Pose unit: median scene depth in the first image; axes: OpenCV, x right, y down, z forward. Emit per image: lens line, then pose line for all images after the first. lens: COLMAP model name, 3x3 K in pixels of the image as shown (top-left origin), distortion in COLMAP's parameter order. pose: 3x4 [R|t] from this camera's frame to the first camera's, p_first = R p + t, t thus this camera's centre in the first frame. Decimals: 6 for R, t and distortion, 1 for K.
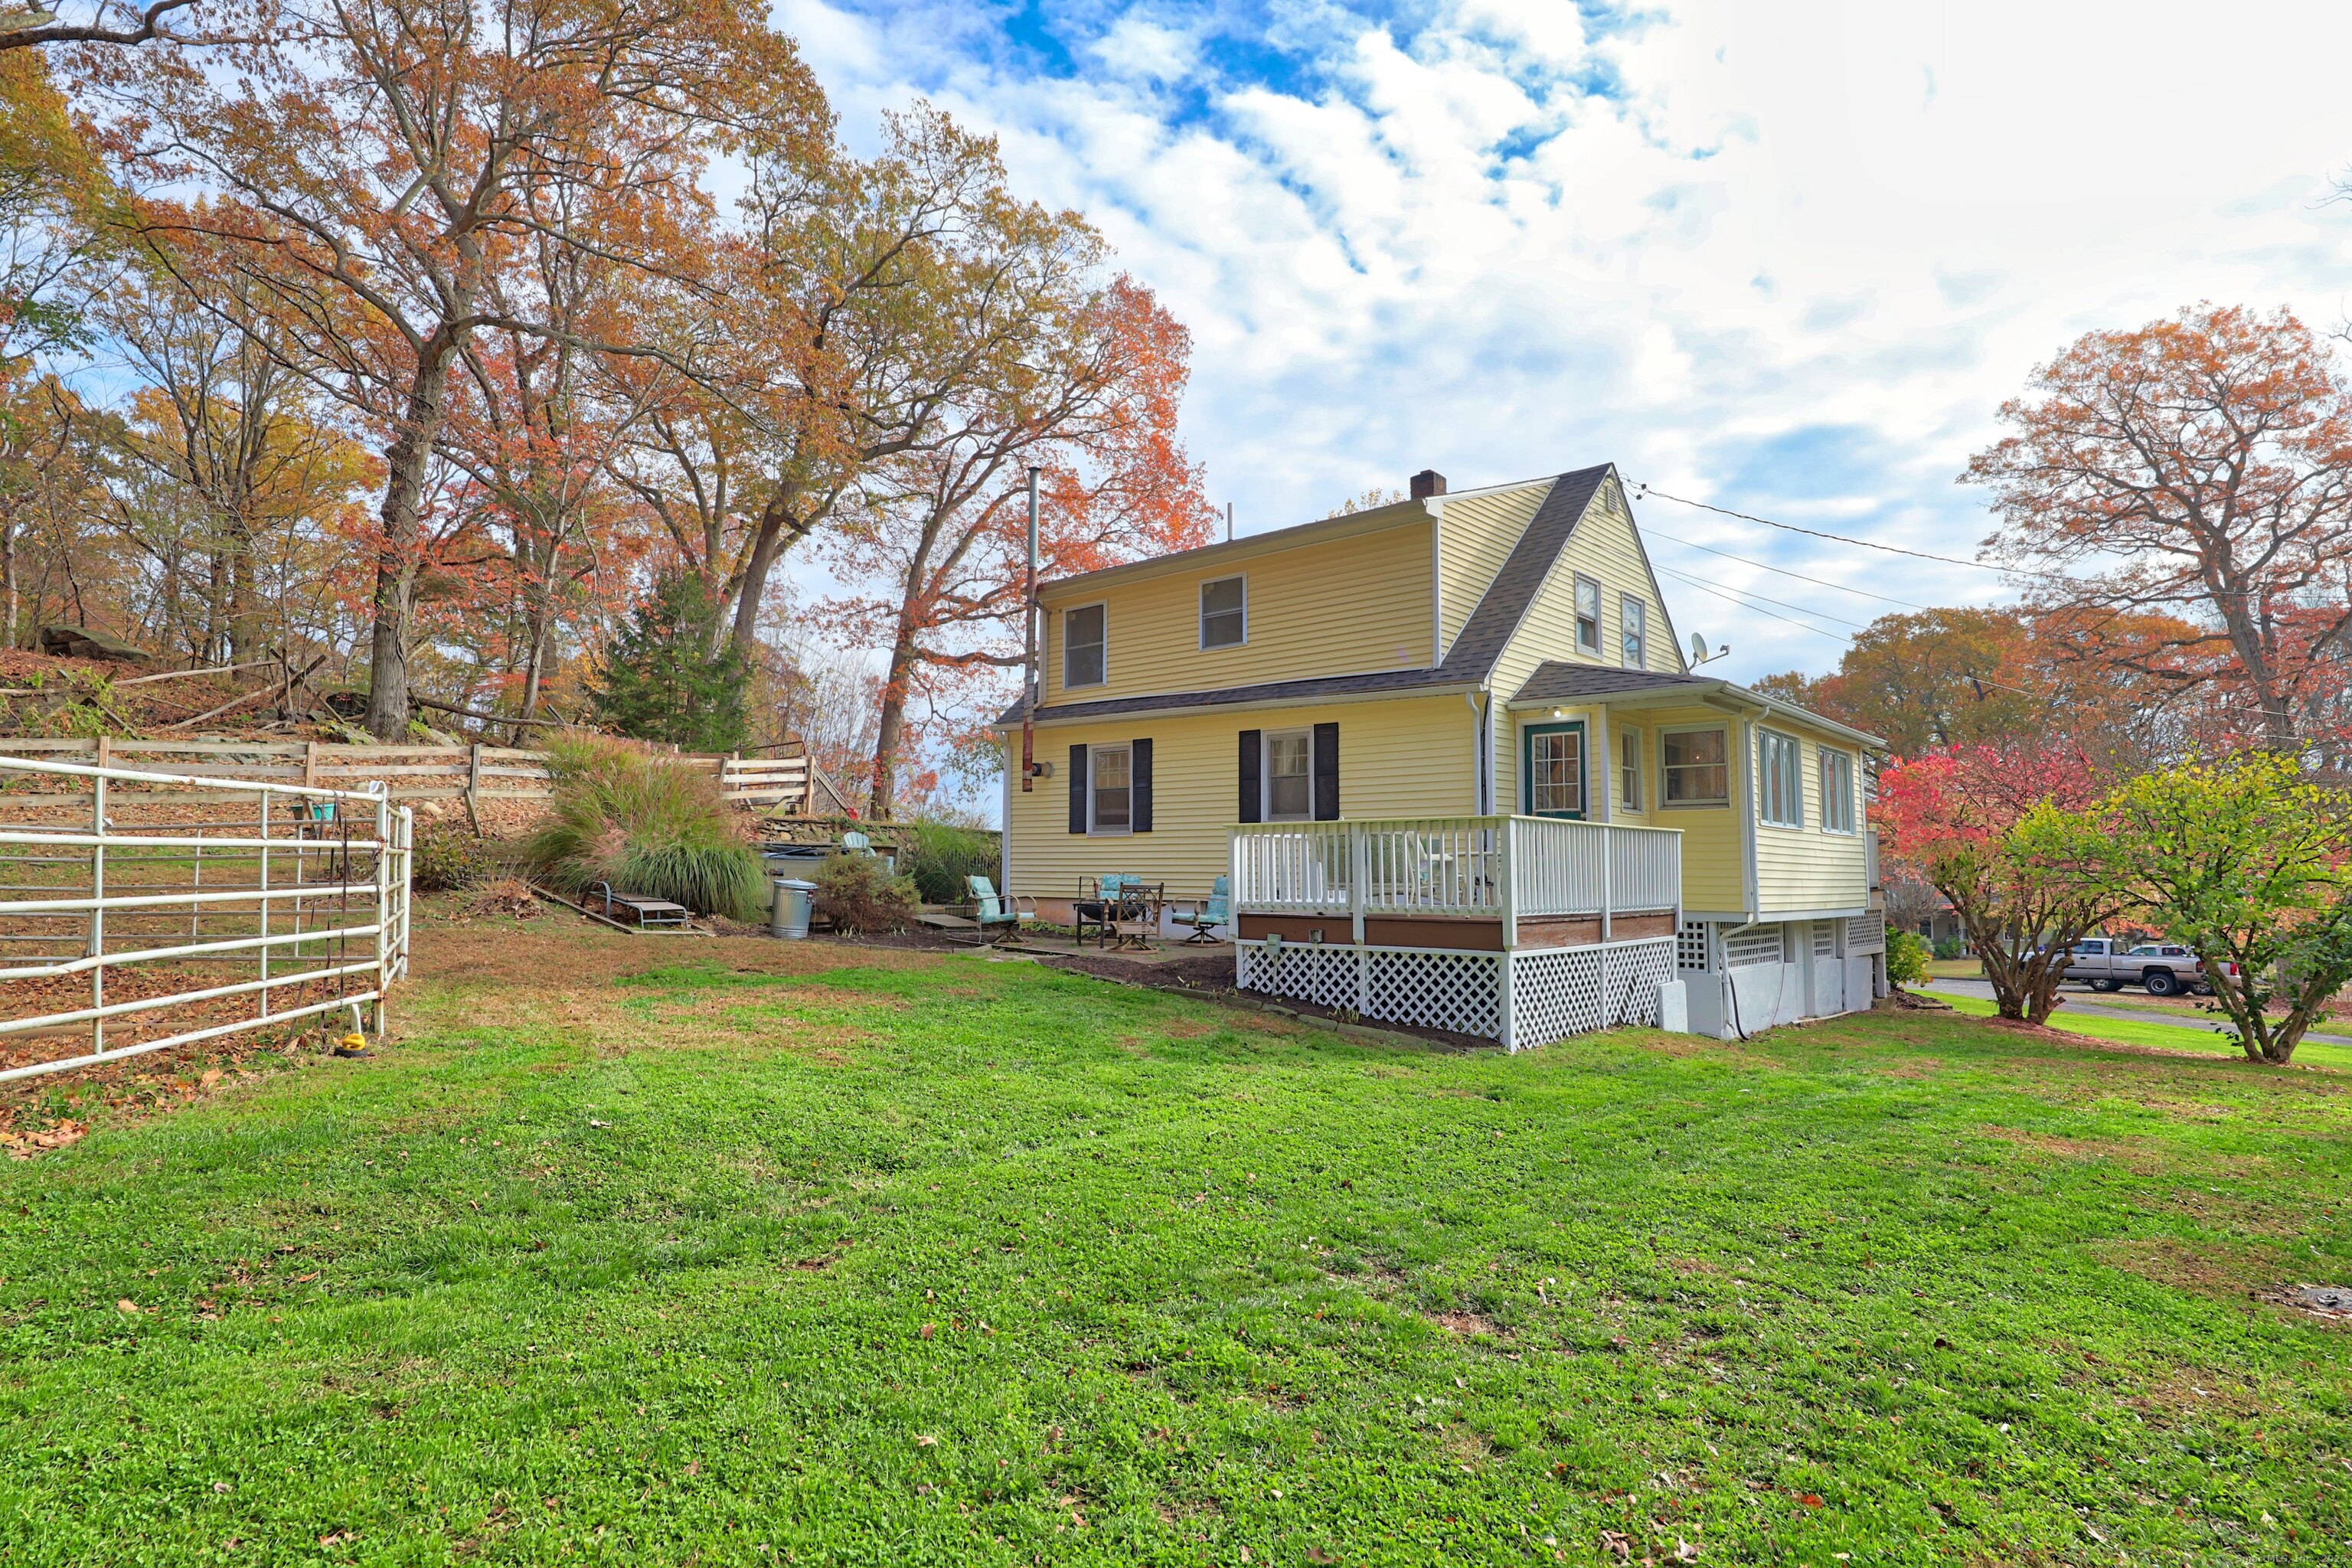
lens RADIAL K [[1287.4, 0, 1181.1], [0, 1287.4, 780.6], [0, 0, 1]] dist [0.000352, 0.000162]
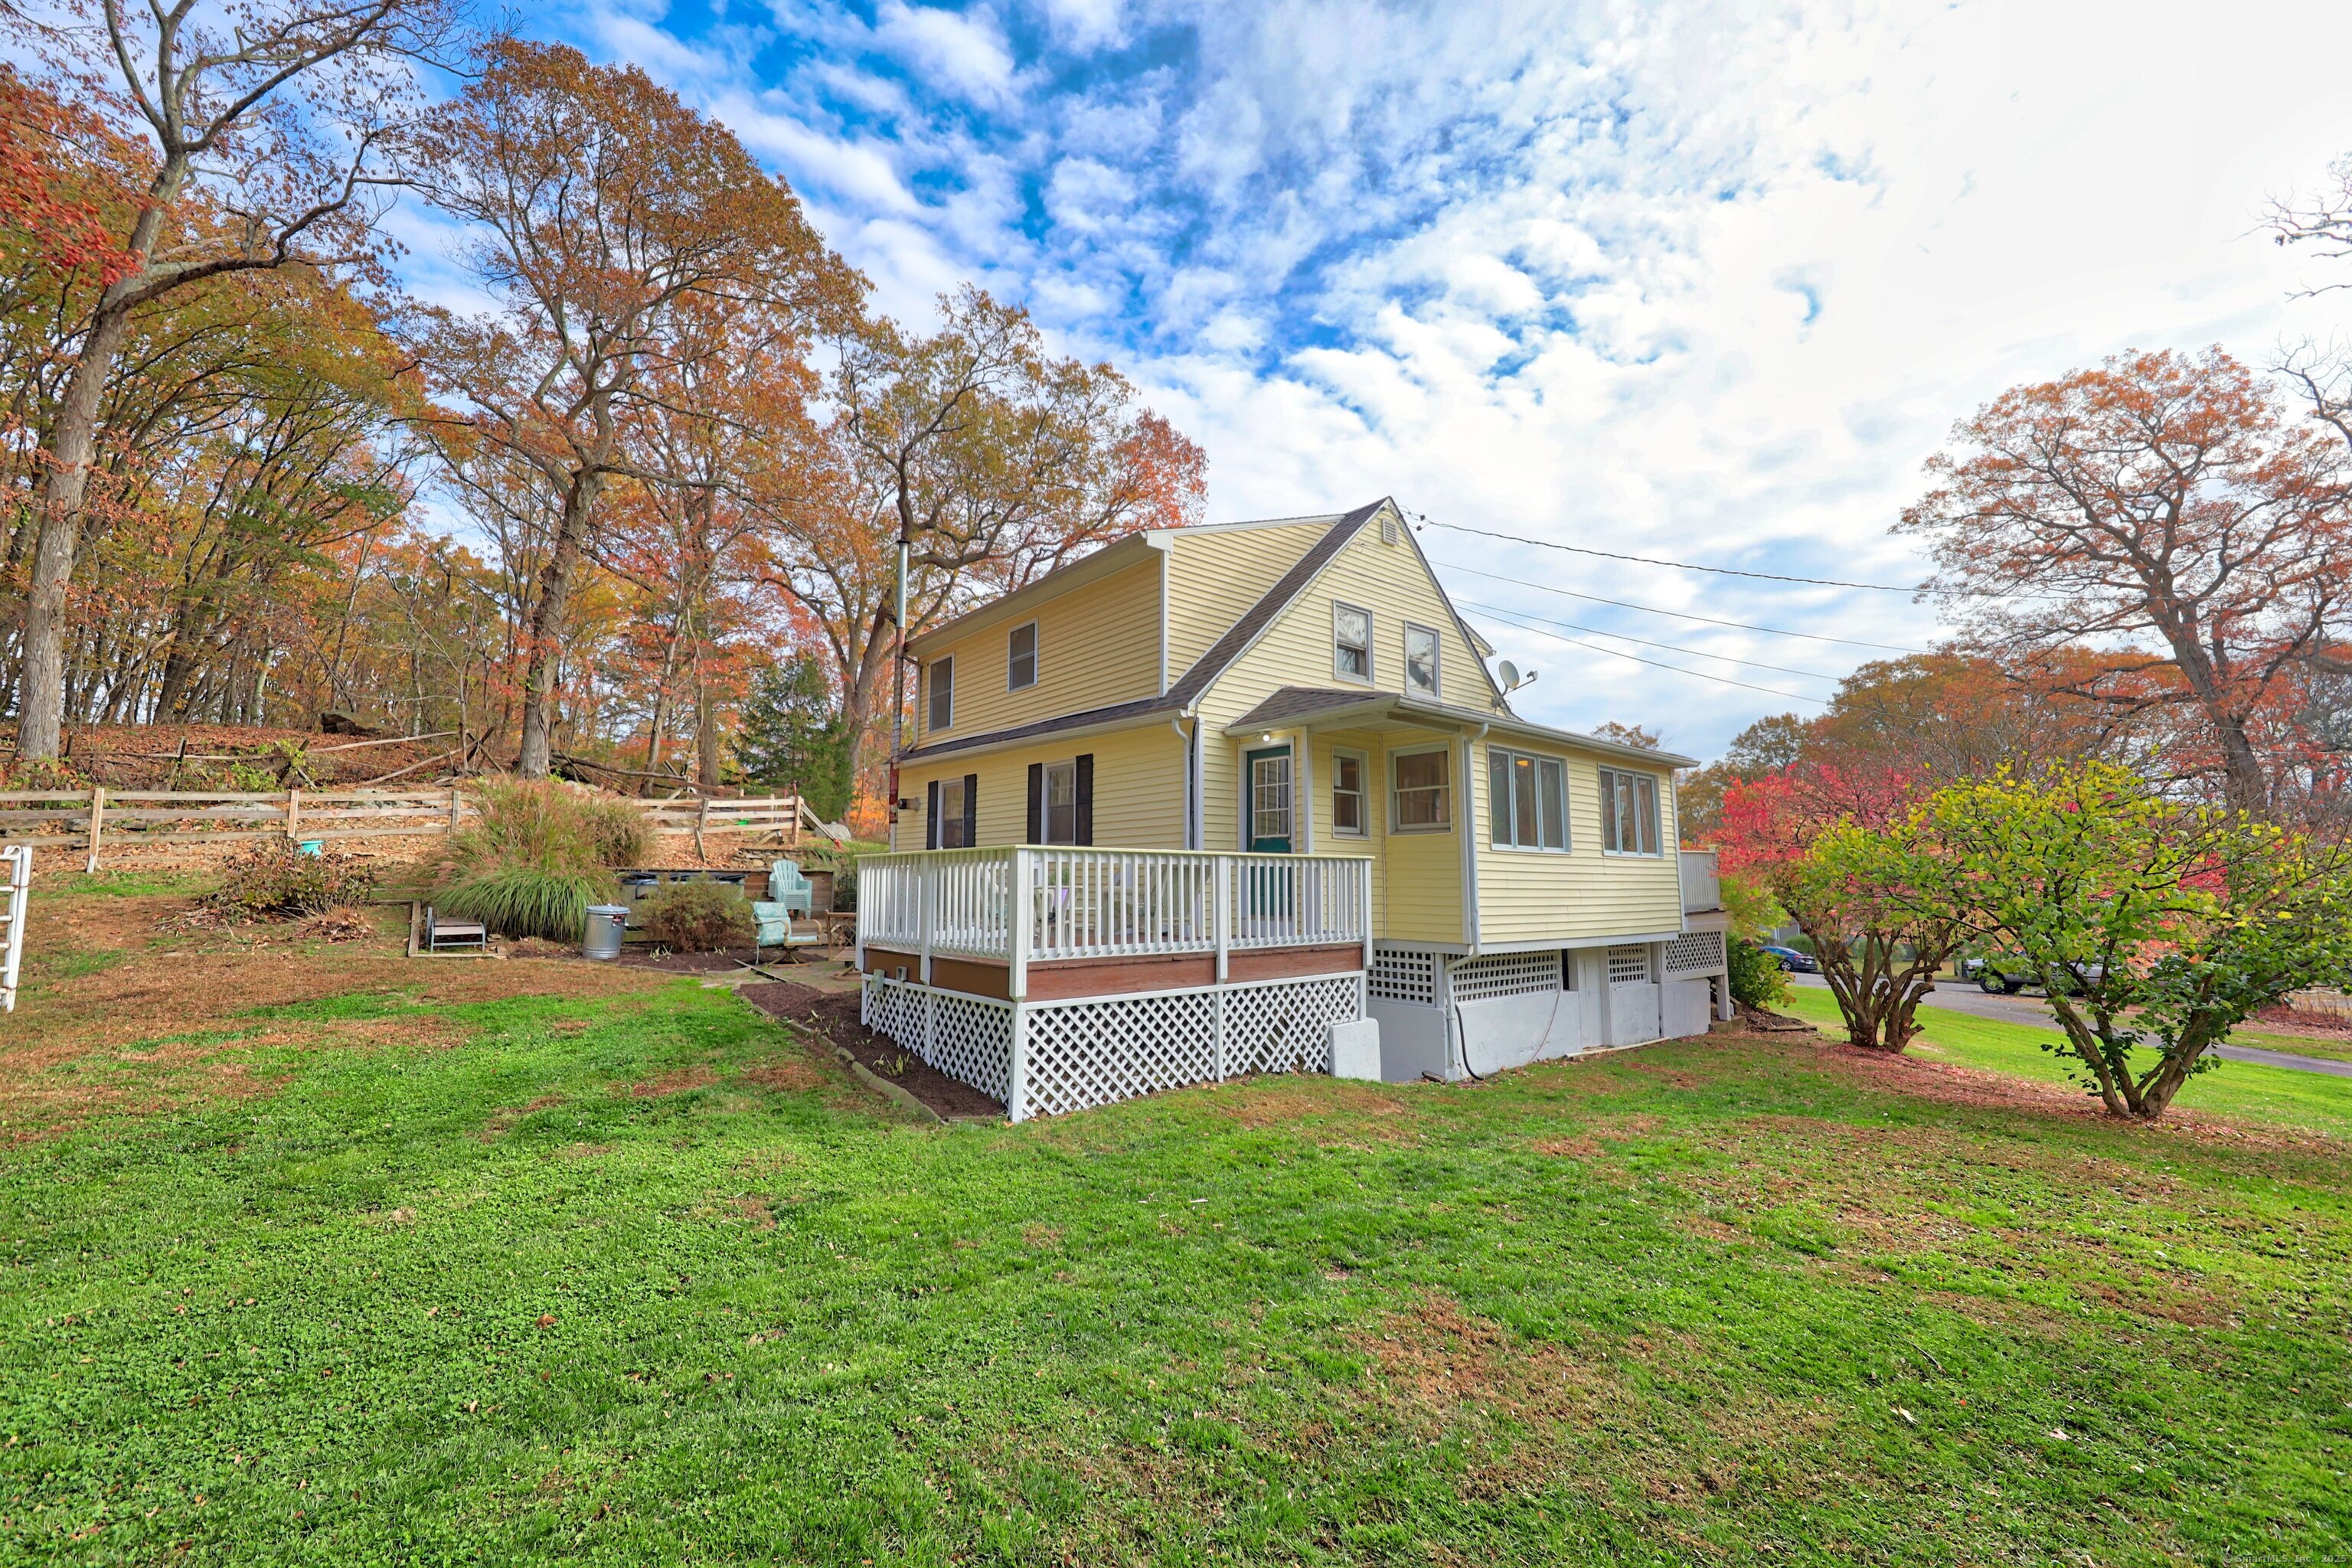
lens RADIAL K [[951.1, 0, 1173.8], [0, 951.1, 779.0], [0, 0, 1]] dist [-0.003917, 0.000552]
pose [[0.986452, -0.019830, -0.162849, 0.258446], [0.013862, 0.999193, -0.037697, 0.004300], [0.163465, 0.034929, 0.985931, 0.210347]]
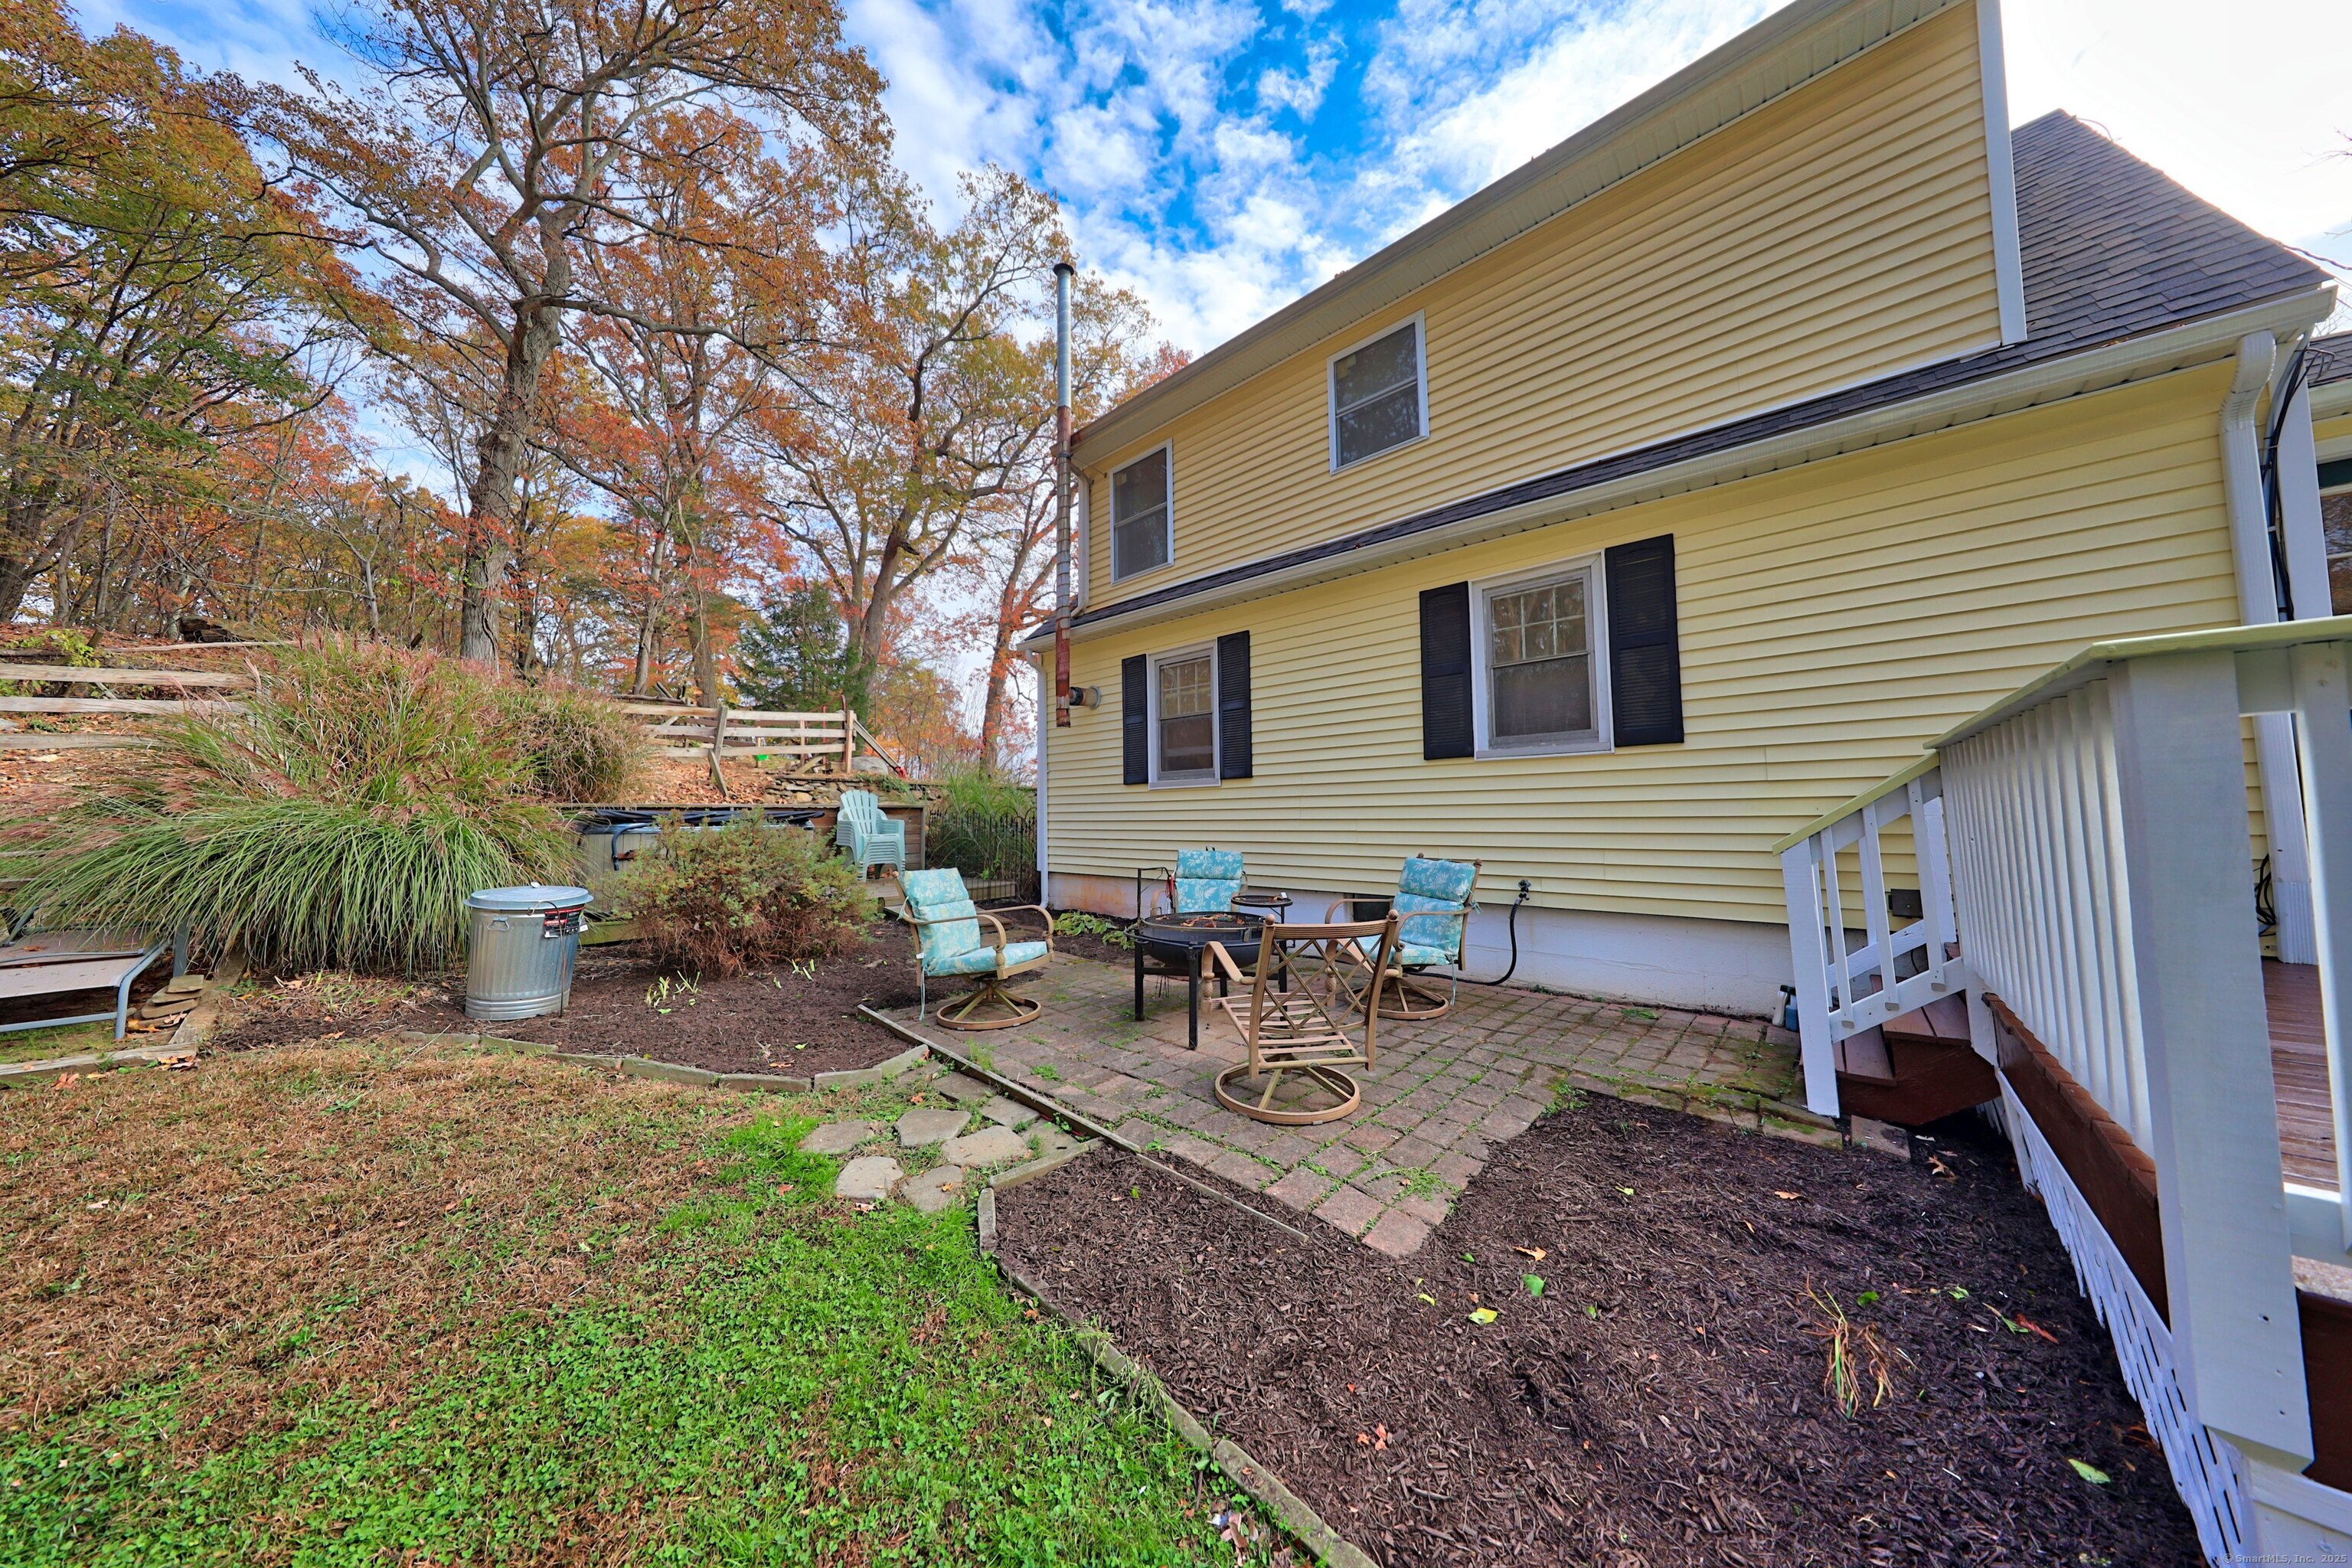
lens RADIAL K [[725.0, 0, 1170.0], [0, 725.0, 782.1], [0, 0, 1]] dist [-0.002284, -0.000168]
pose [[0.999043, -0.019247, -0.039282, -0.045644], [0.020218, 0.999496, 0.024482, 0.029933], [0.038791, -0.025252, 0.998928, 0.599236]]
